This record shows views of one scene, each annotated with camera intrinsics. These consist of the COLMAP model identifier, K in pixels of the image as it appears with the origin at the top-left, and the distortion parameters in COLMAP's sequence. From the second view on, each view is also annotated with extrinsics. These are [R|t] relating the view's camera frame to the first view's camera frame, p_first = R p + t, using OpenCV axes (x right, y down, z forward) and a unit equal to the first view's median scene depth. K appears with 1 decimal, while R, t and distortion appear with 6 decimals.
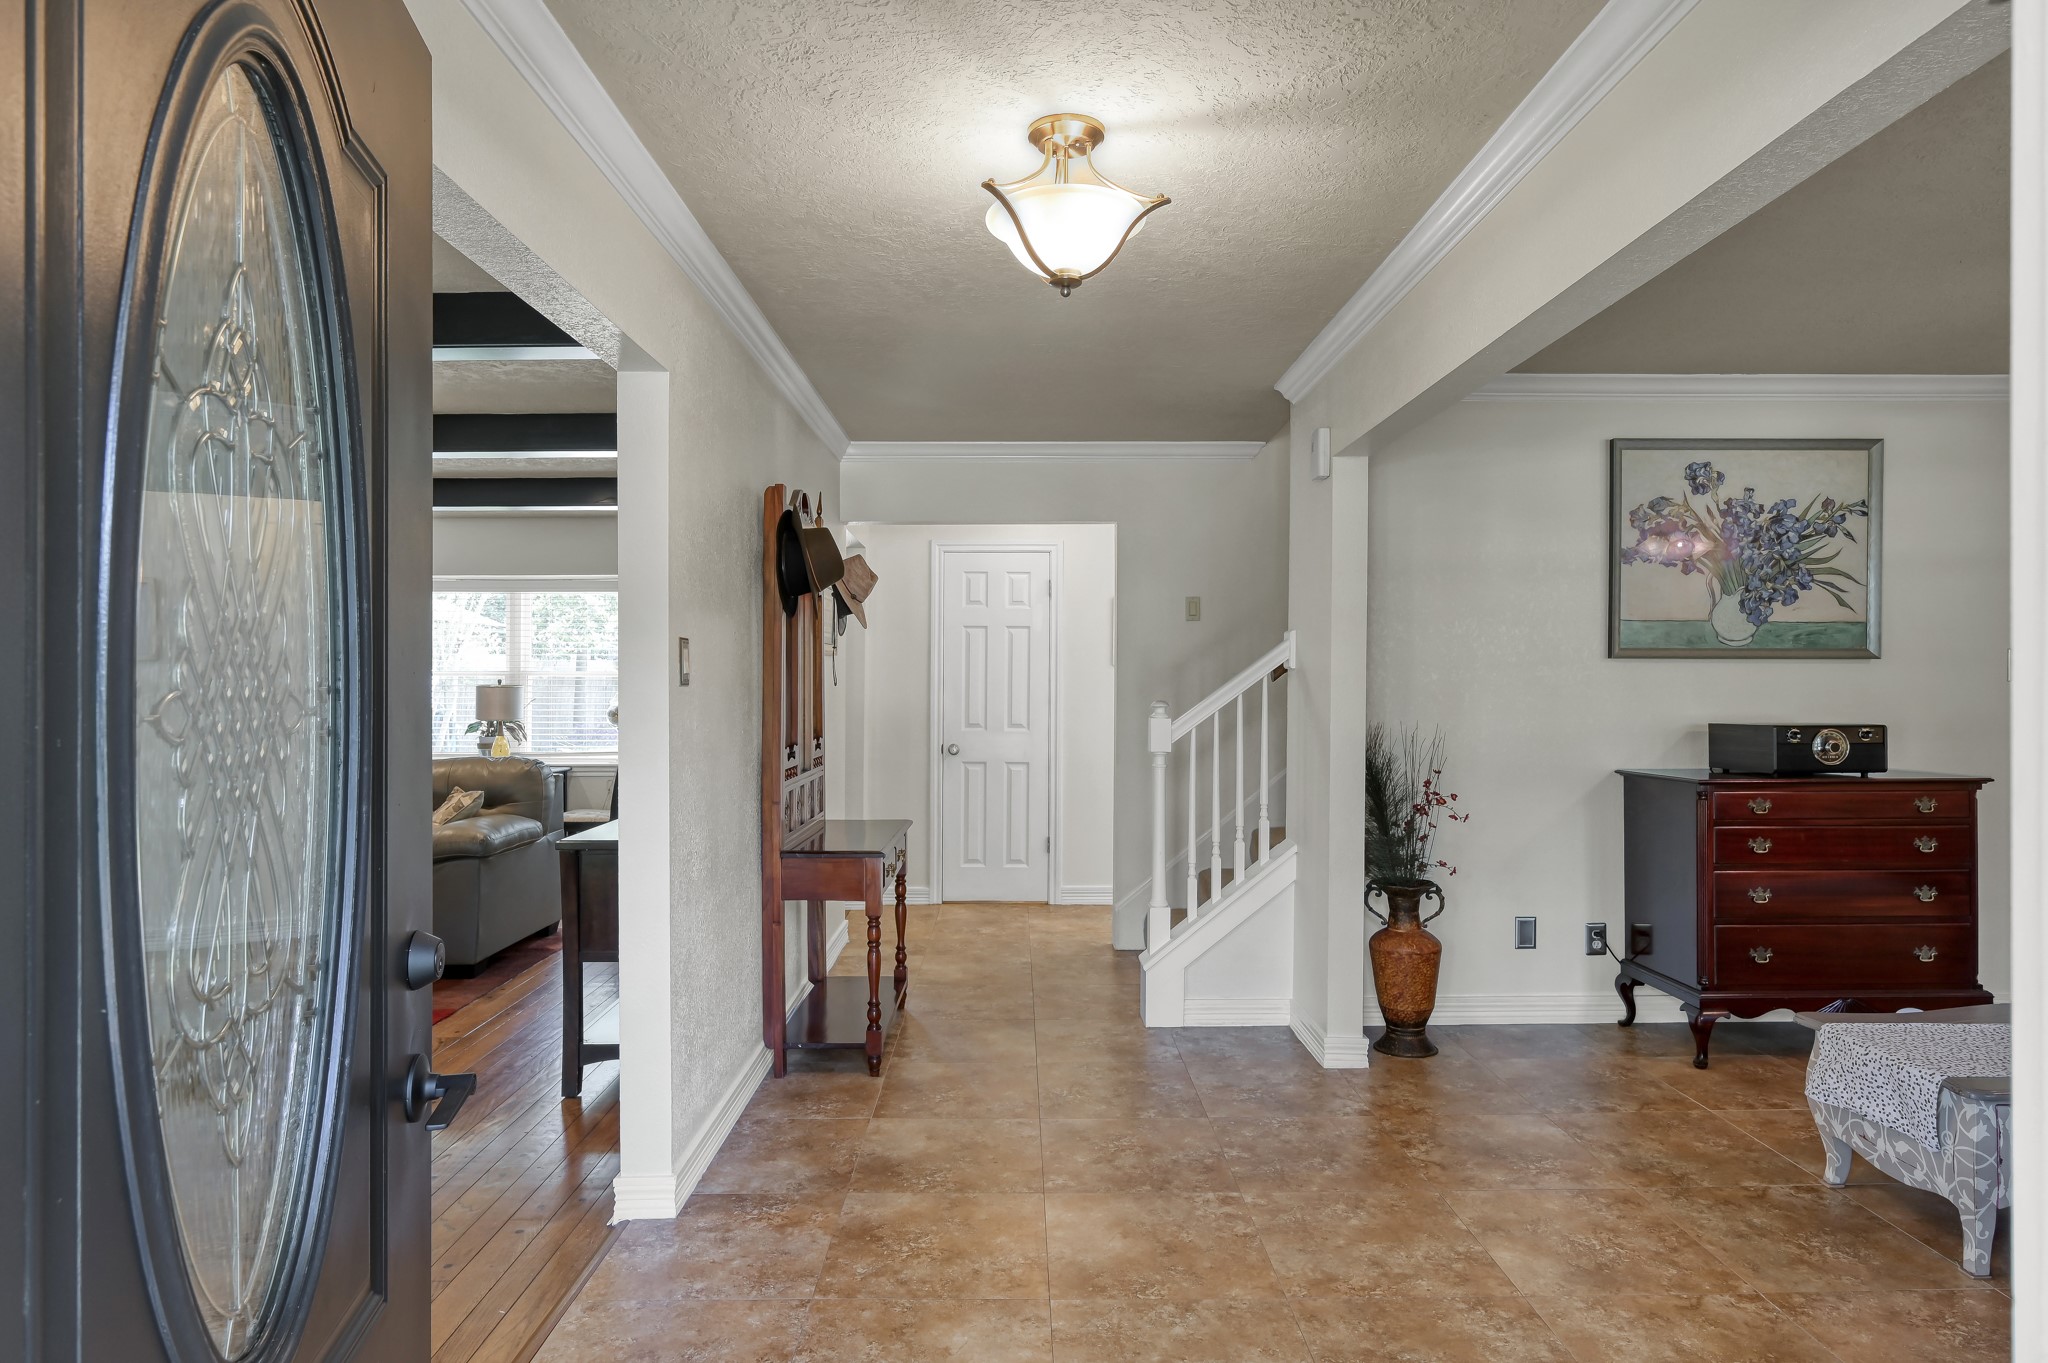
lens RADIAL K [[1155.8, 0, 1025.5], [0, 1155.8, 690.1], [0, 0, 1]] dist [-0.001510, 0.000258]
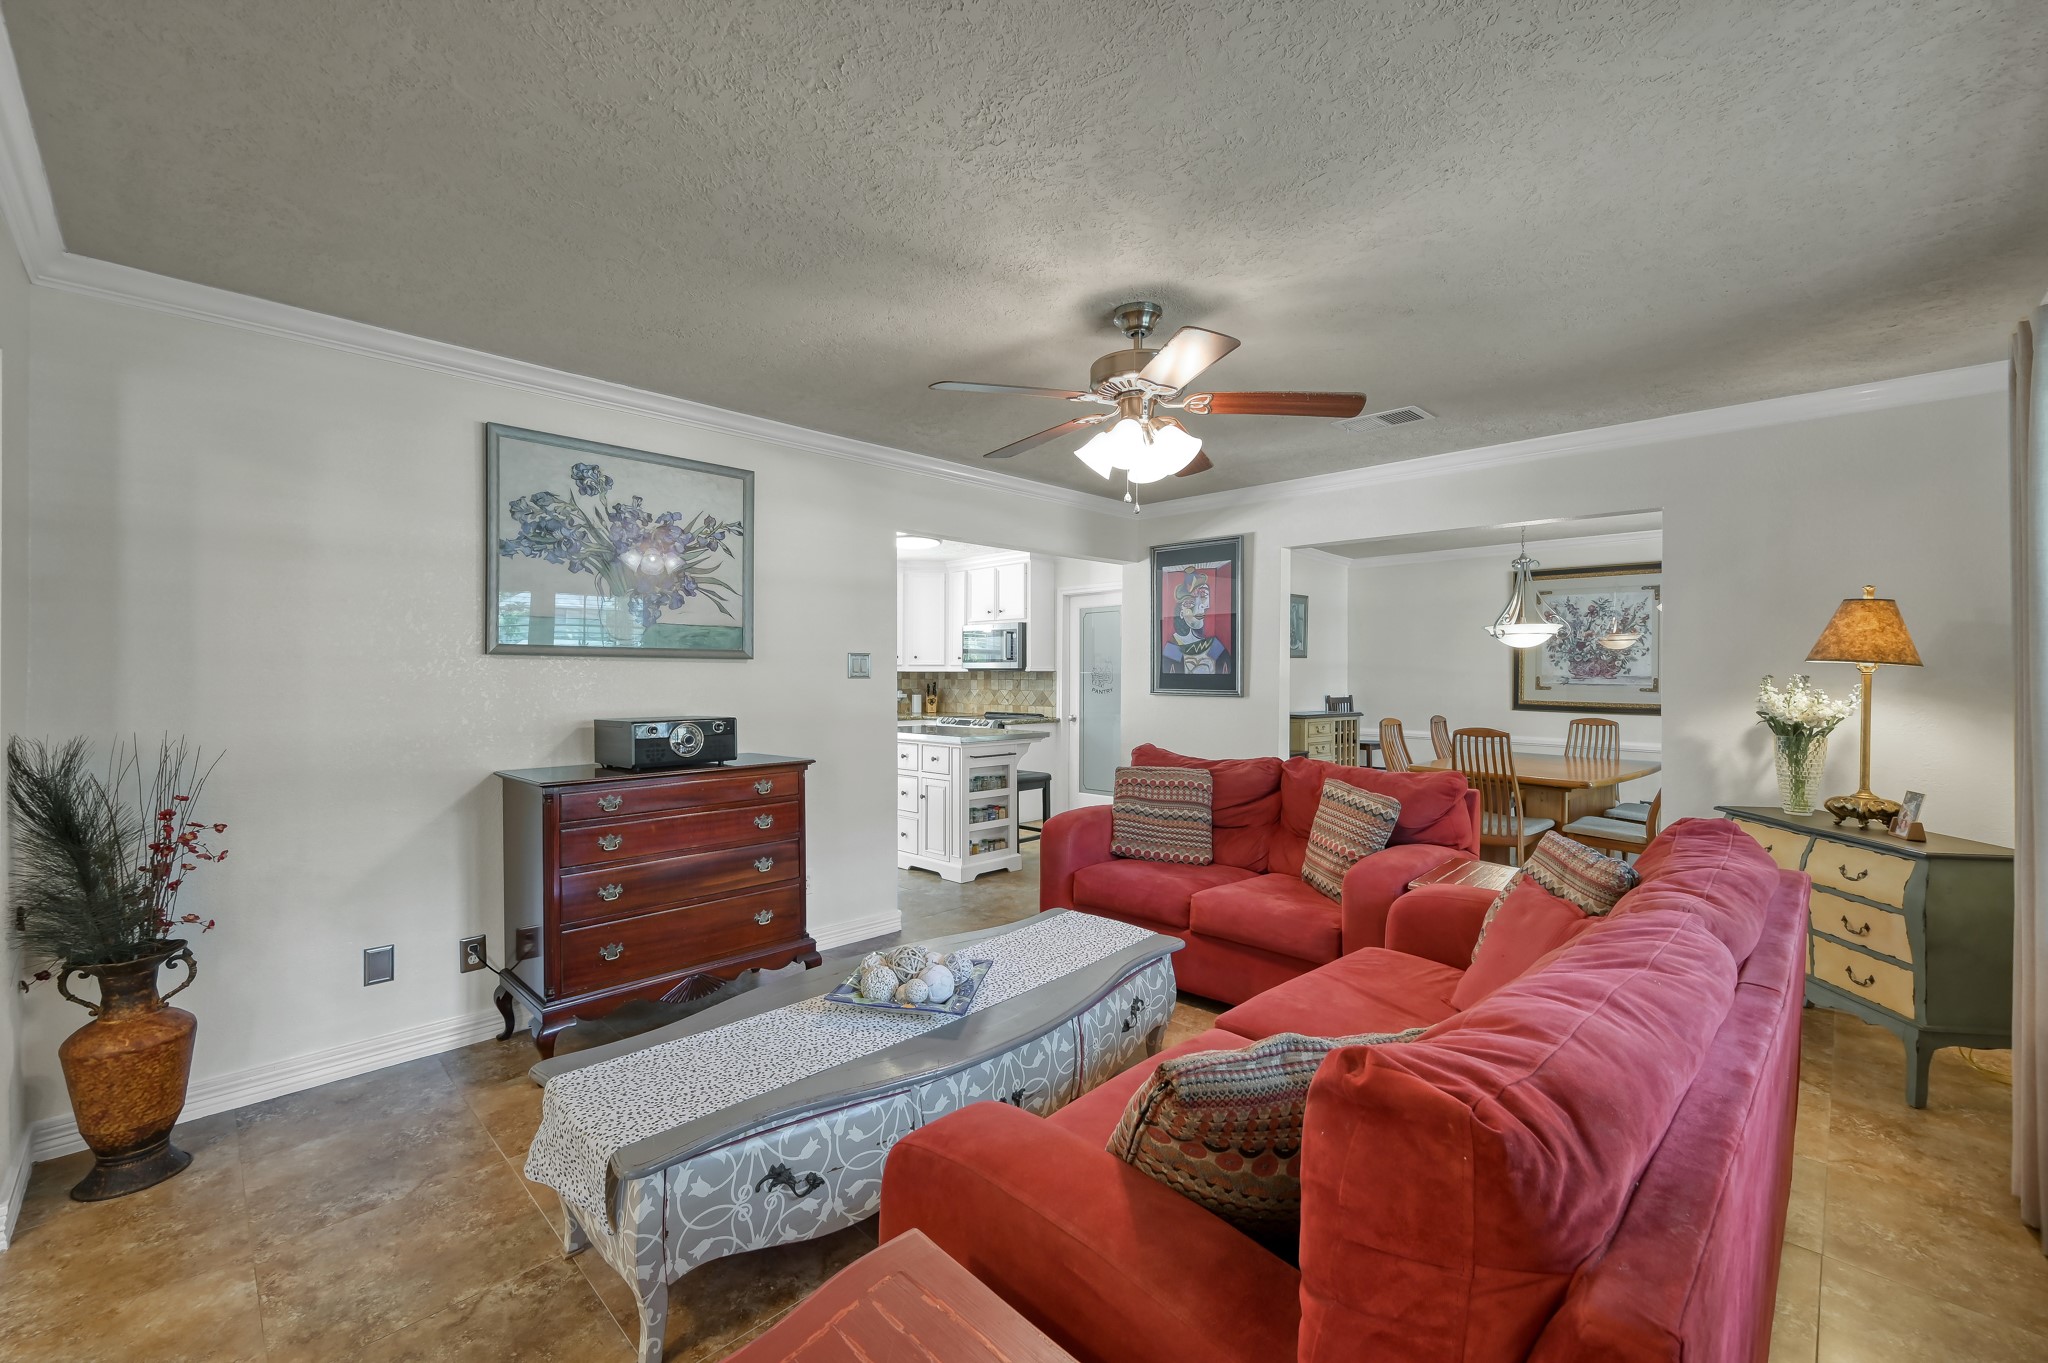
lens RADIAL K [[847.4, 0, 1024.0], [0, 847.4, 681.5], [0, 0, 1]] dist [0.000569, 0.000102]
pose [[0.705157, -0.003351, 0.709043, 0.325179], [0.003751, 0.999992, 0.000996, -0.004293], [-0.709041, 0.001957, 0.705164, 0.199543]]
